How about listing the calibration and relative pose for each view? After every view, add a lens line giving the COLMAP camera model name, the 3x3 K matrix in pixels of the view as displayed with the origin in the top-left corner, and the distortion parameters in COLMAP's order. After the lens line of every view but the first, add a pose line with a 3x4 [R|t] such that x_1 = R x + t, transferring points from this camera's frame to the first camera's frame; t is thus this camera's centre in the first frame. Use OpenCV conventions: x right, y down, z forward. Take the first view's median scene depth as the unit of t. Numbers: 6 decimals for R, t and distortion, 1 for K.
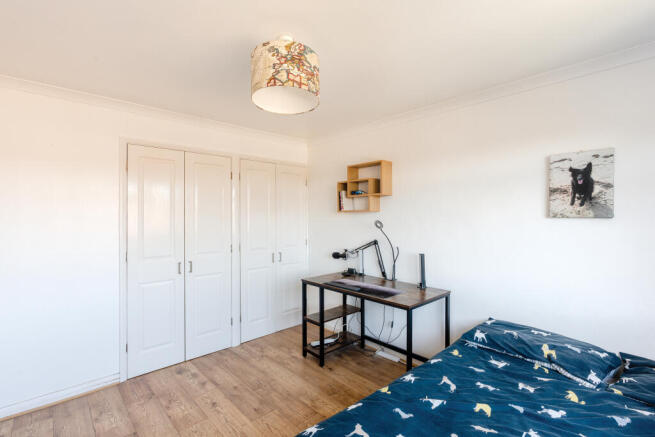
lens RADIAL K [[302.0, 0, 327.3], [0, 302.0, 213.7], [0, 0, 1]] dist [-0.001358, 0.000031]
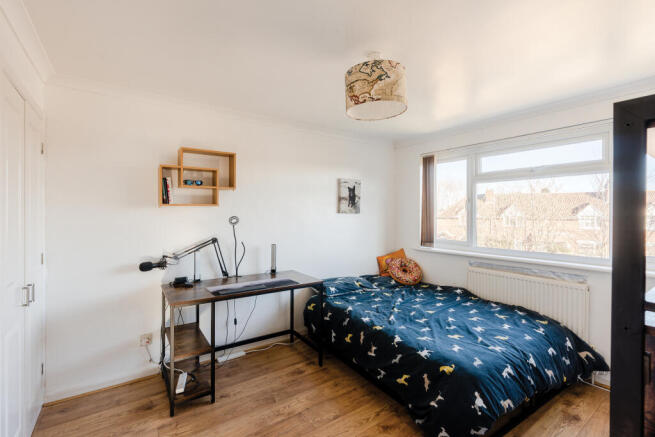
lens RADIAL K [[302.0, 0, 327.3], [0, 302.0, 213.7], [0, 0, 1]] dist [-0.001358, 0.000031]
pose [[0.132381, -0.000467, 0.991199, -1.064737], [-0.012841, 0.999915, 0.002186, 0.013465], [-0.991116, -0.013017, 0.132364, 0.852696]]
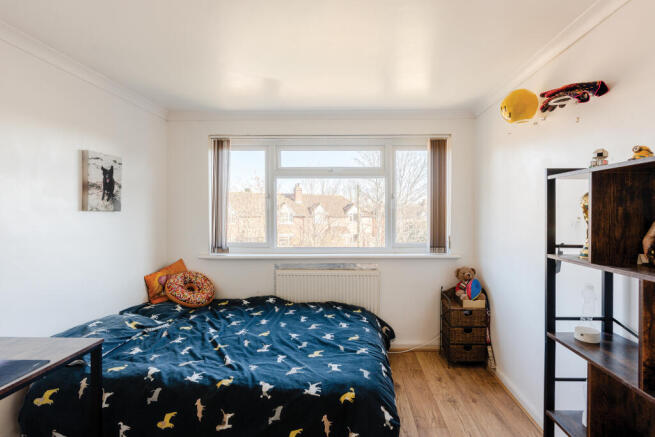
lens RADIAL K [[321.4, 0, 351.0], [0, 321.4, 214.8], [0, 0, 1]] dist [-0.001086, 0.000511]
pose [[-0.726935, -0.005833, 0.686681, -0.673093], [-0.006441, 0.999978, 0.001676, 0.018836], [-0.686676, -0.003205, -0.726957, 1.197946]]
